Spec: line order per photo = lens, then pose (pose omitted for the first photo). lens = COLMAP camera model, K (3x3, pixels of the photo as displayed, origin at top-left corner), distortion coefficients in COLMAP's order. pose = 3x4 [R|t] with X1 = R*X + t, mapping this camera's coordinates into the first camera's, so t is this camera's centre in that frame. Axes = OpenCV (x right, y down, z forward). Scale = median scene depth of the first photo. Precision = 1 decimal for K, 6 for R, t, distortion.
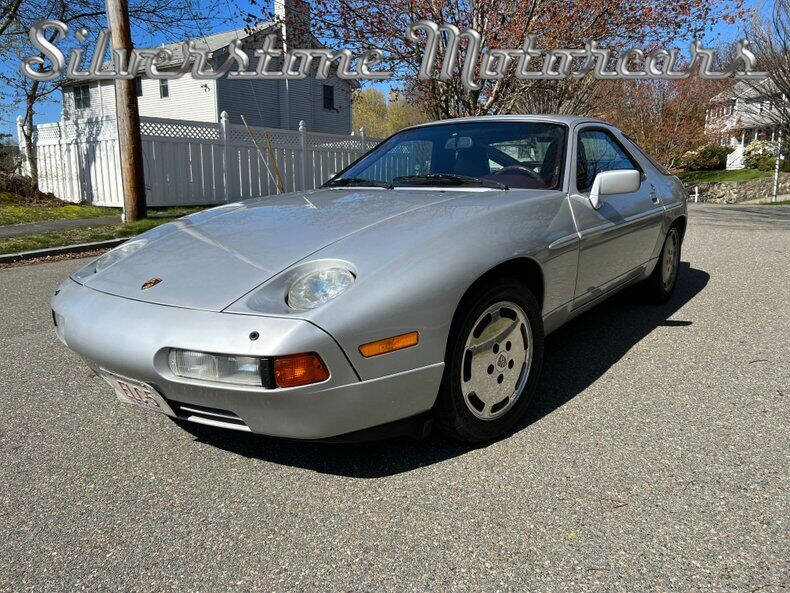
lens RADIAL K [[593.1, 0, 393.0], [0, 593.1, 299.6], [0, 0, 1]] dist [0.050733, -0.061376]
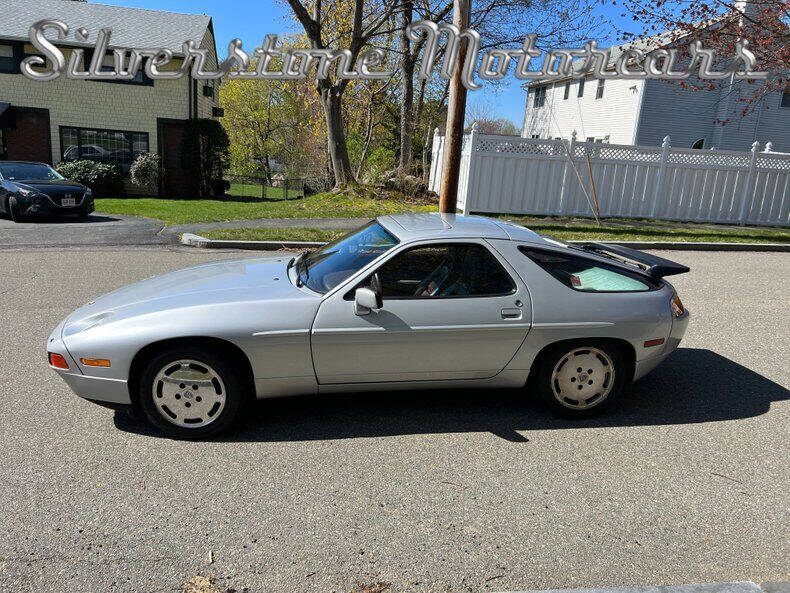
lens RADIAL K [[591.9, 0, 389.5], [0, 591.9, 295.1], [0, 0, 1]] dist [0.052361, -0.064095]
pose [[0.715929, 0.210643, -0.665639, 1.305879], [-0.197757, 0.975538, 0.096013, -0.351205], [0.669580, 0.062897, 0.740072, 0.099020]]
